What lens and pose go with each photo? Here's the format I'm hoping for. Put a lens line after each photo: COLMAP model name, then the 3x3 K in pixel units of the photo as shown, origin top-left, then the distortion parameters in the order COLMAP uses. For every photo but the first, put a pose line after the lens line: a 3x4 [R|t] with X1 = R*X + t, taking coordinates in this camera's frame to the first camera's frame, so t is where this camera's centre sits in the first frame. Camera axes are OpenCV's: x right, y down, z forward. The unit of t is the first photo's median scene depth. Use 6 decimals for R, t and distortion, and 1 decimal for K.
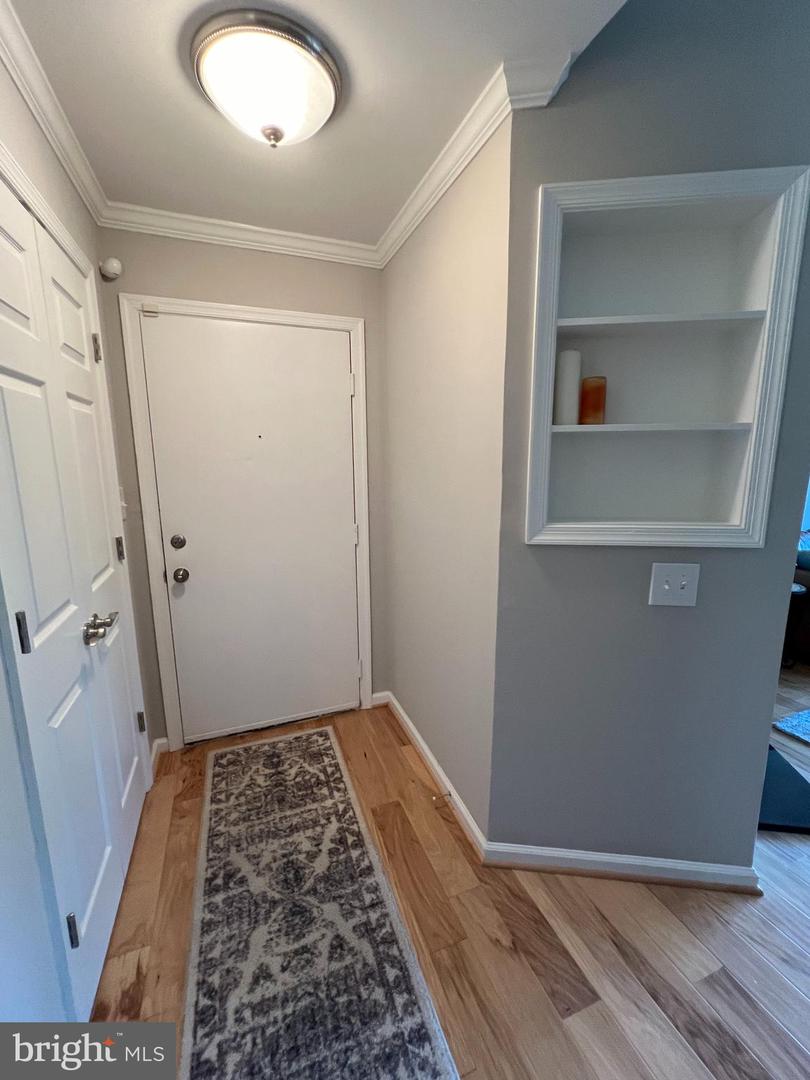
lens RADIAL K [[454.0, 0, 405.0], [0, 454.0, 540.0], [0, 0, 1]] dist [0.000334, 0.000197]
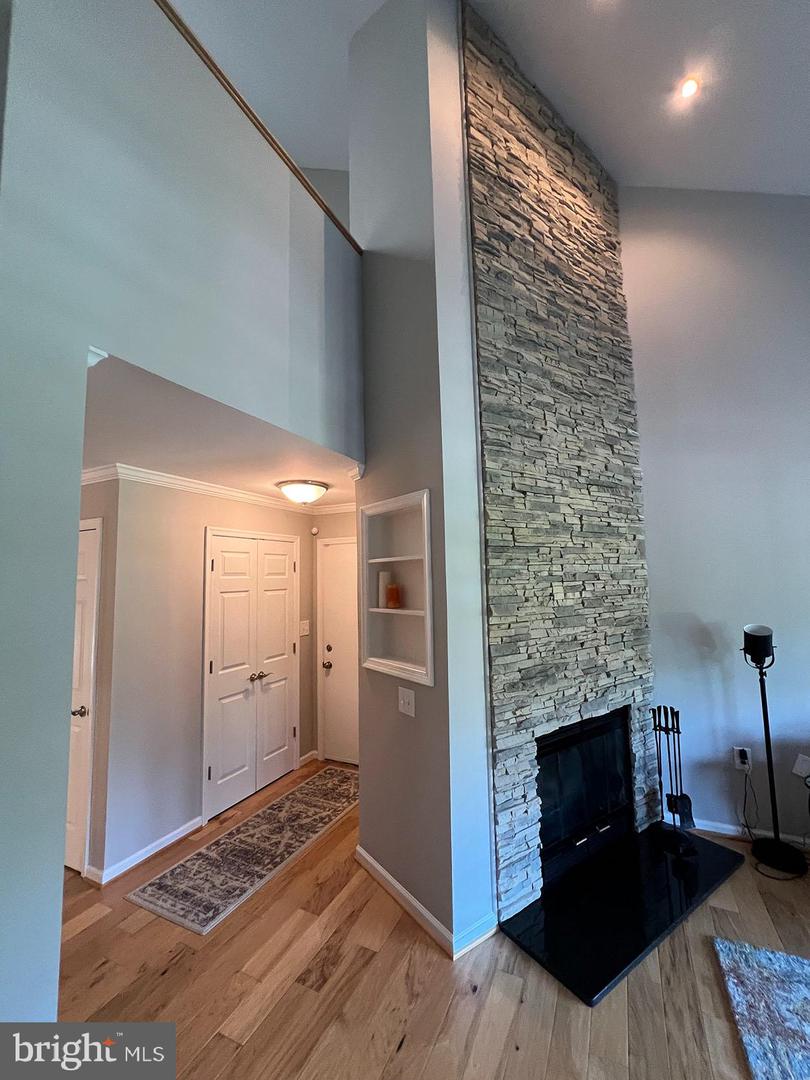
lens RADIAL K [[439.6, 0, 405.0], [0, 439.6, 540.0], [0, 0, 1]] dist [0.000262, 0.000048]
pose [[0.682537, -0.071731, -0.727322, 1.670139], [-0.116908, 0.971642, -0.205535, -0.140737], [0.721440, 0.225315, 0.654796, -0.232171]]
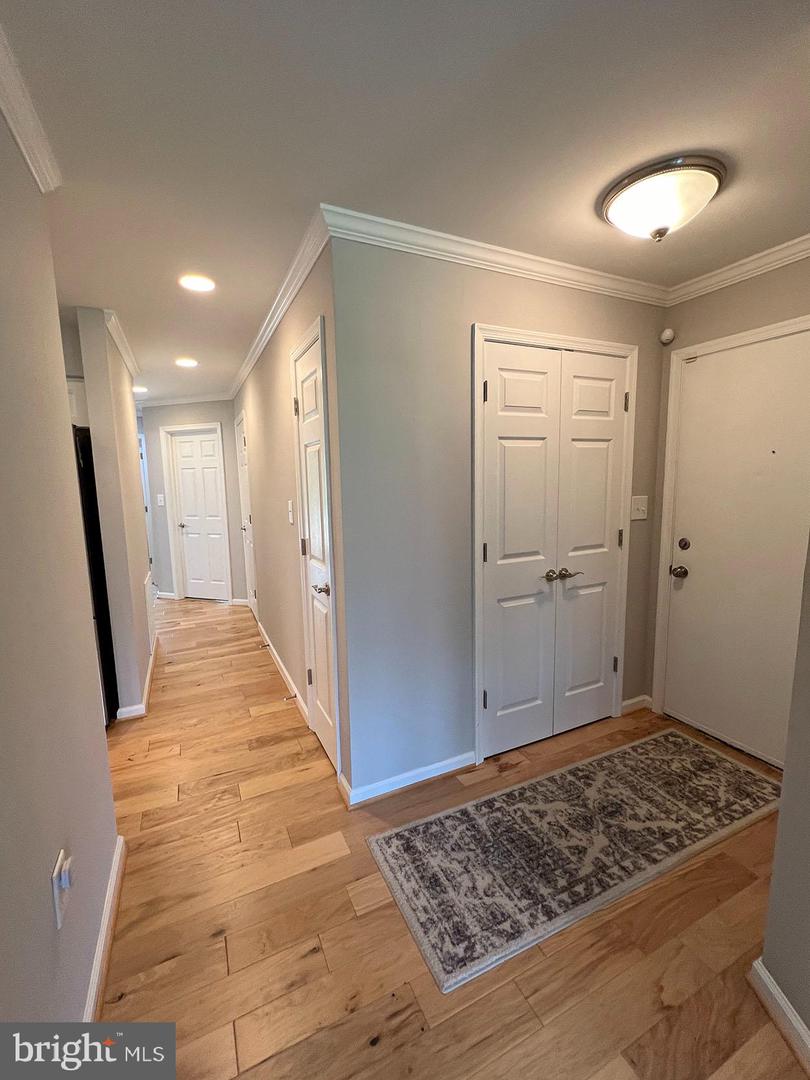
lens RADIAL K [[453.6, 0, 405.0], [0, 453.6, 540.0], [0, 0, 1]] dist [-0.001938, -0.000222]
pose [[0.076461, 0.138909, -0.987349, 0.845788], [-0.161557, 0.978888, 0.125208, -0.049438], [0.983897, 0.149939, 0.097289, 0.218339]]
